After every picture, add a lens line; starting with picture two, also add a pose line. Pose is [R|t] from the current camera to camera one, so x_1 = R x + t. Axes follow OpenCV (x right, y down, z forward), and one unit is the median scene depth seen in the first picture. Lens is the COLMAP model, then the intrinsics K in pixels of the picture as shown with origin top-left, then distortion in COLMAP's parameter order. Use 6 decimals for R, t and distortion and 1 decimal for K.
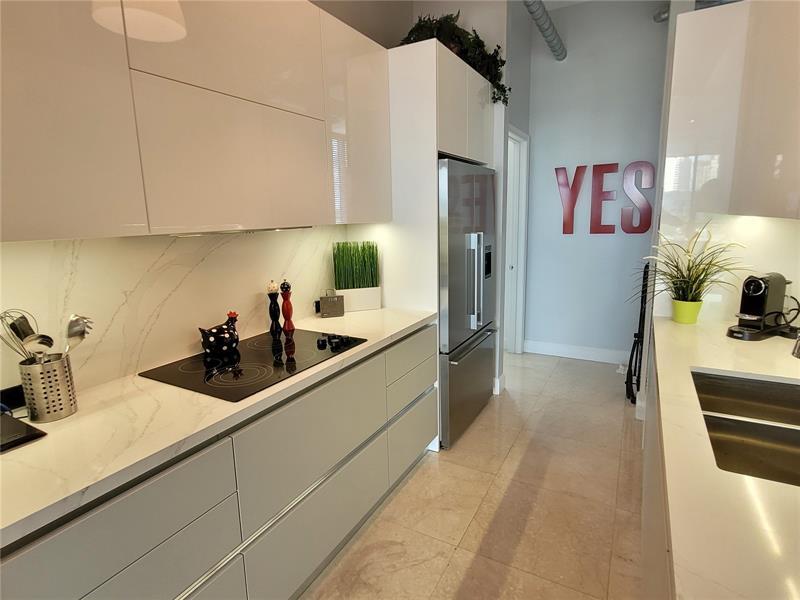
lens RADIAL K [[432.3, 0, 398.8], [0, 432.3, 290.7], [0, 0, 1]] dist [0.015428, -0.000534]
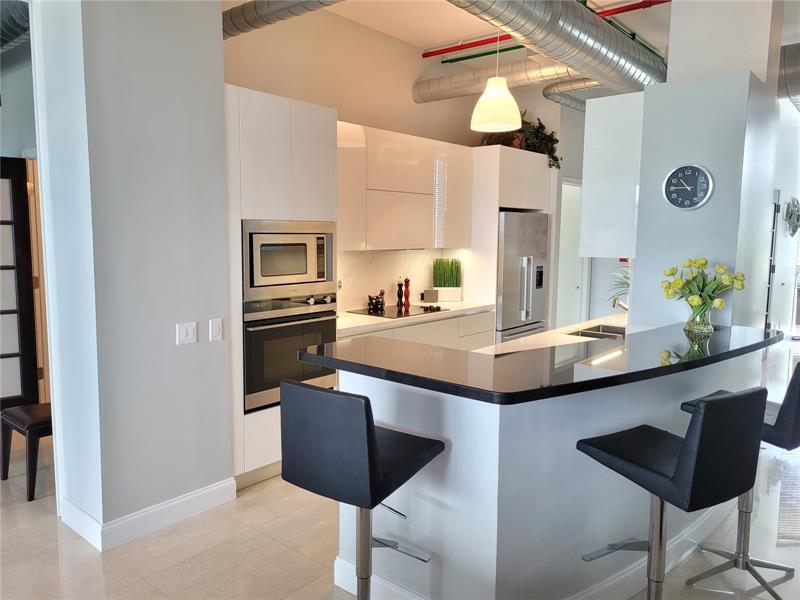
lens RADIAL K [[606.4, 0, 405.1], [0, 606.4, 303.8], [0, 0, 1]] dist [0.041317, -0.000930]
pose [[0.981637, 0.054427, -0.182828, 0.173914], [-0.064482, 0.996690, -0.049509, 0.183326], [0.179528, 0.060389, 0.981898, -1.289579]]
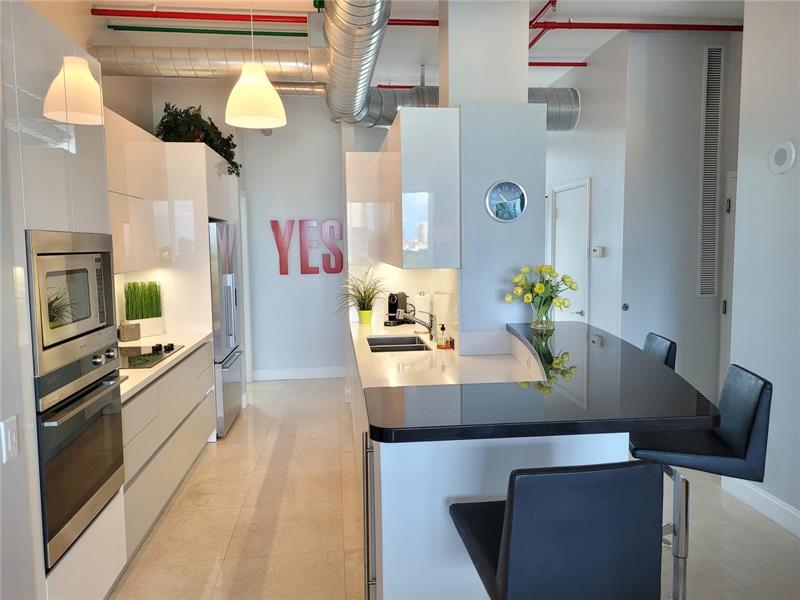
lens RADIAL K [[606.4, 0, 399.6], [0, 606.4, 298.8], [0, 0, 1]] dist [0.041317, -0.000930]
pose [[0.816868, -0.039116, 0.575497, -0.525863], [0.094697, 0.993255, -0.066905, 0.129440], [-0.568998, 0.109150, 0.815063, -0.899474]]
